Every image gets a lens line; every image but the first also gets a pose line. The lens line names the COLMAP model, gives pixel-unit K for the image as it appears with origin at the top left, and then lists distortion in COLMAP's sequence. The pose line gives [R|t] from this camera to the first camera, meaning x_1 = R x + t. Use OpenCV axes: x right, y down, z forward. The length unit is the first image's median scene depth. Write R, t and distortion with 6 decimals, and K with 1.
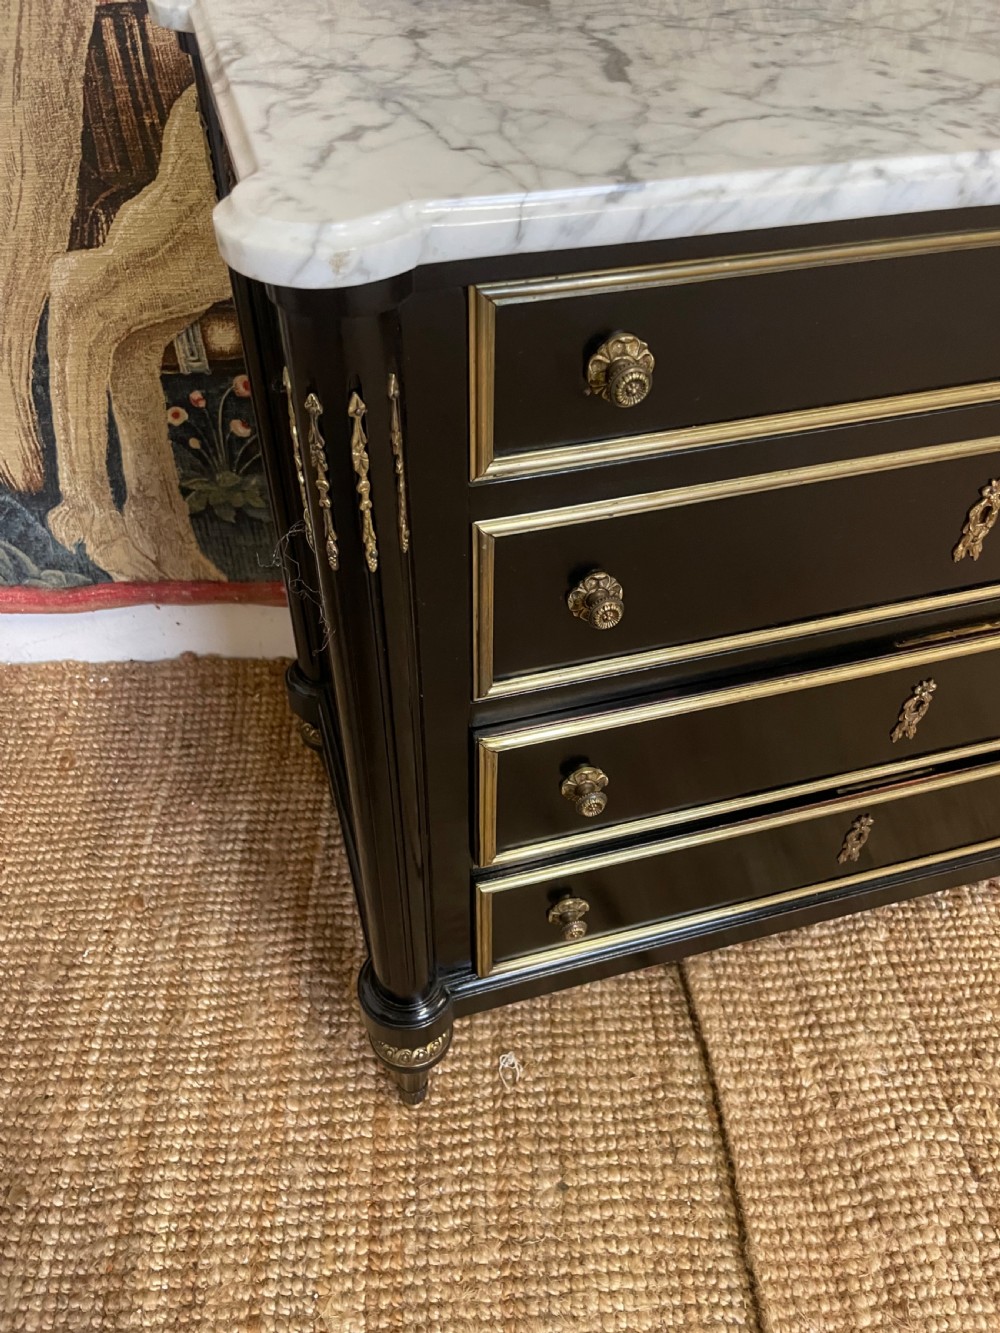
lens RADIAL K [[1022.3, 0, 510.1], [0, 1022.3, 678.3], [0, 0, 1]] dist [0.079348, -0.117399]
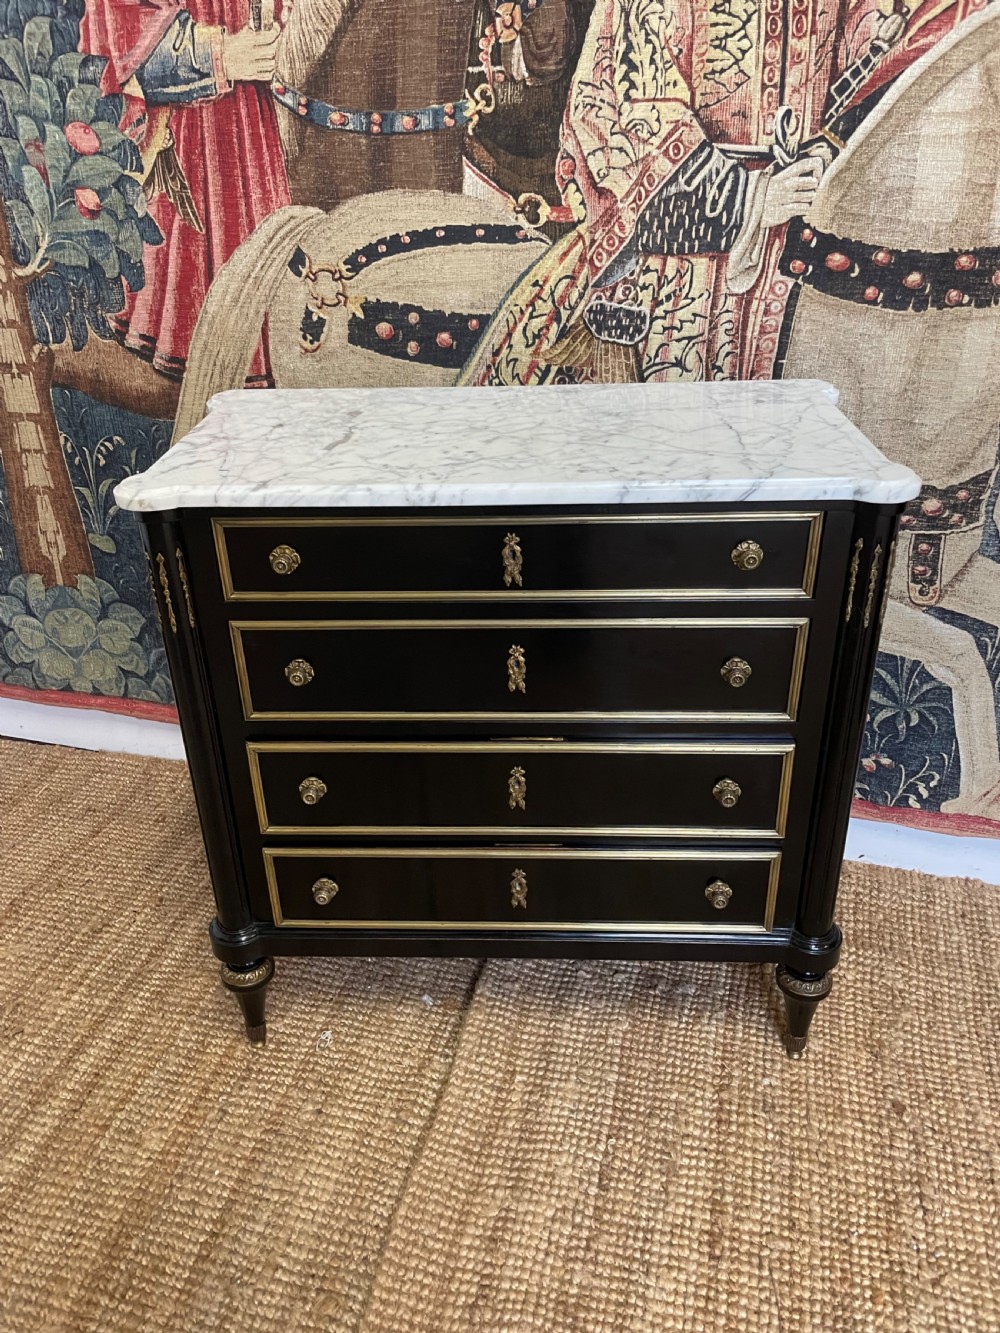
lens RADIAL K [[1022.3, 0, 491.8], [0, 1022.3, 658.1], [0, 0, 1]] dist [0.079348, -0.117399]
pose [[0.943575, 0.113025, -0.311275, 0.642020], [-0.199099, 0.944722, -0.260500, 0.208531], [0.264625, 0.307776, 0.913919, -0.458623]]
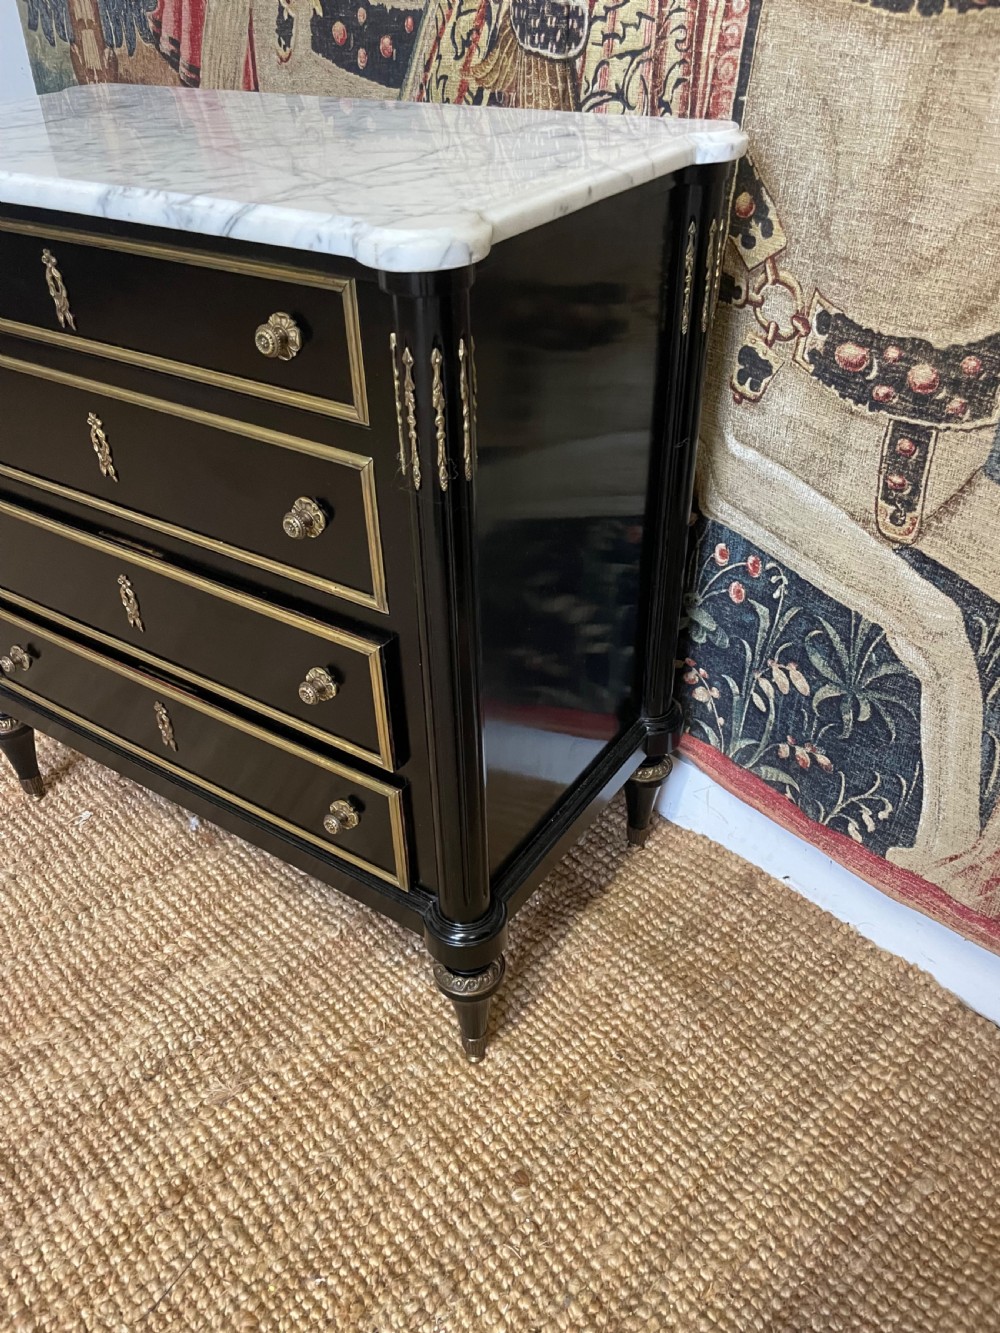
lens RADIAL K [[1022.3, 0, 486.4], [0, 1022.3, 677.5], [0, 0, 1]] dist [0.079348, -0.117399]
pose [[0.631875, 0.423942, -0.648851, 1.224664], [-0.518491, 0.853458, 0.052702, -0.150944], [0.576109, 0.303122, 0.759088, 0.200544]]
